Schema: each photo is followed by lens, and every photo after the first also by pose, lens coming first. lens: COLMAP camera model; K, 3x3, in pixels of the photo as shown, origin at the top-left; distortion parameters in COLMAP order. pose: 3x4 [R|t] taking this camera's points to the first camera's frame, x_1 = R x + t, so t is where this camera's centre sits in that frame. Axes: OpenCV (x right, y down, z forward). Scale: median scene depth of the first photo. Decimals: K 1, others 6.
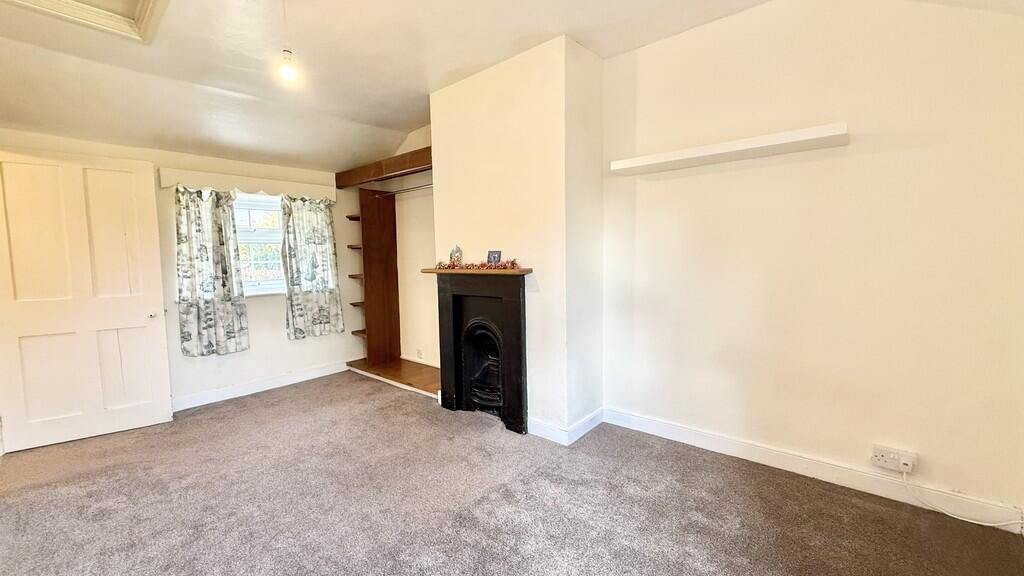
lens RADIAL K [[404.6, 0, 509.8], [0, 404.6, 287.1], [0, 0, 1]] dist [0.000051, 0.000191]
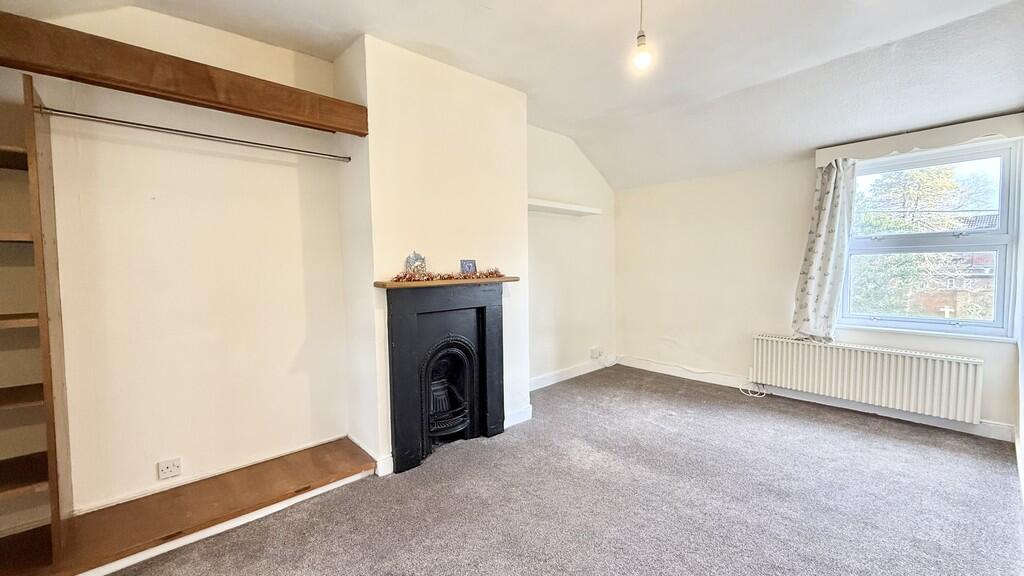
lens RADIAL K [[404.6, 0, 509.8], [0, 404.6, 288.6], [0, 0, 1]] dist [0.000051, 0.000191]
pose [[0.118498, -0.035898, 0.992305, -0.925758], [0.091168, 0.995518, 0.025128, -0.035119], [-0.988760, 0.087489, 0.121239, 0.749861]]
